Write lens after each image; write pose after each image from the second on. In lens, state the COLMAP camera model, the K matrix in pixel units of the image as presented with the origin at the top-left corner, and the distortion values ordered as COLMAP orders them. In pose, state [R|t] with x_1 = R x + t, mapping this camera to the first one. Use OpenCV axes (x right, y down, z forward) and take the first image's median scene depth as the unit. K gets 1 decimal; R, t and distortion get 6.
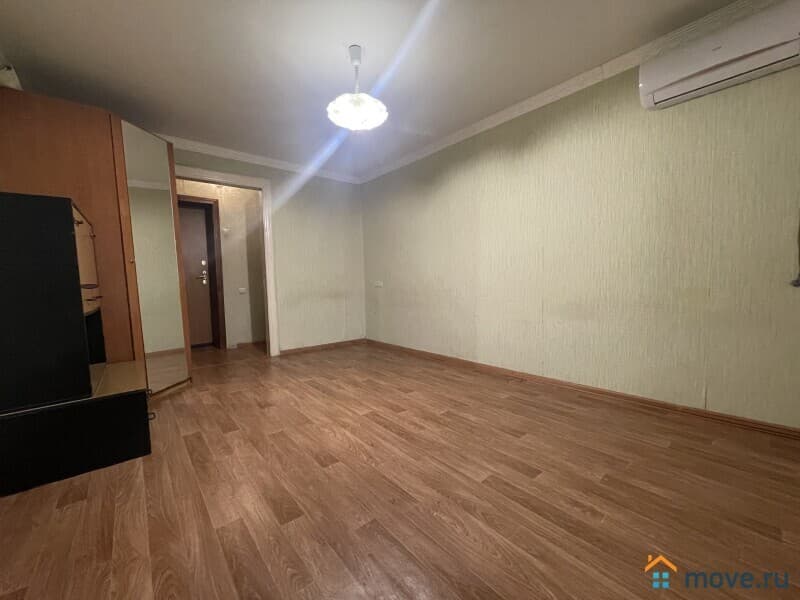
lens RADIAL K [[322.0, 0, 400.0], [0, 322.0, 300.0], [0, 0, 1]] dist [-0.001802, -0.000256]
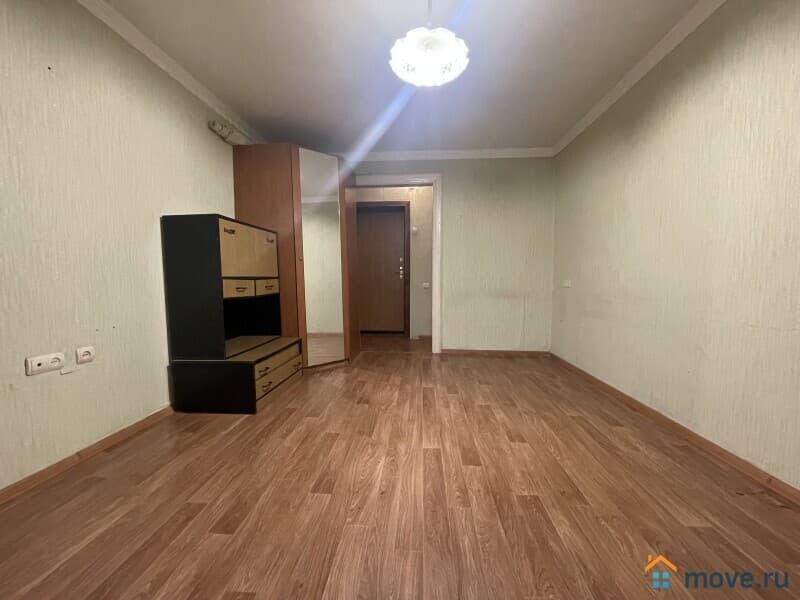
lens RADIAL K [[322.0, 0, 400.0], [0, 322.0, 300.0], [0, 0, 1]] dist [-0.001802, -0.000256]
pose [[0.722064, 0.067639, -0.688512, 0.292008], [-0.060211, 0.997577, 0.034856, -0.023783], [0.689201, 0.016288, 0.724387, 0.311238]]
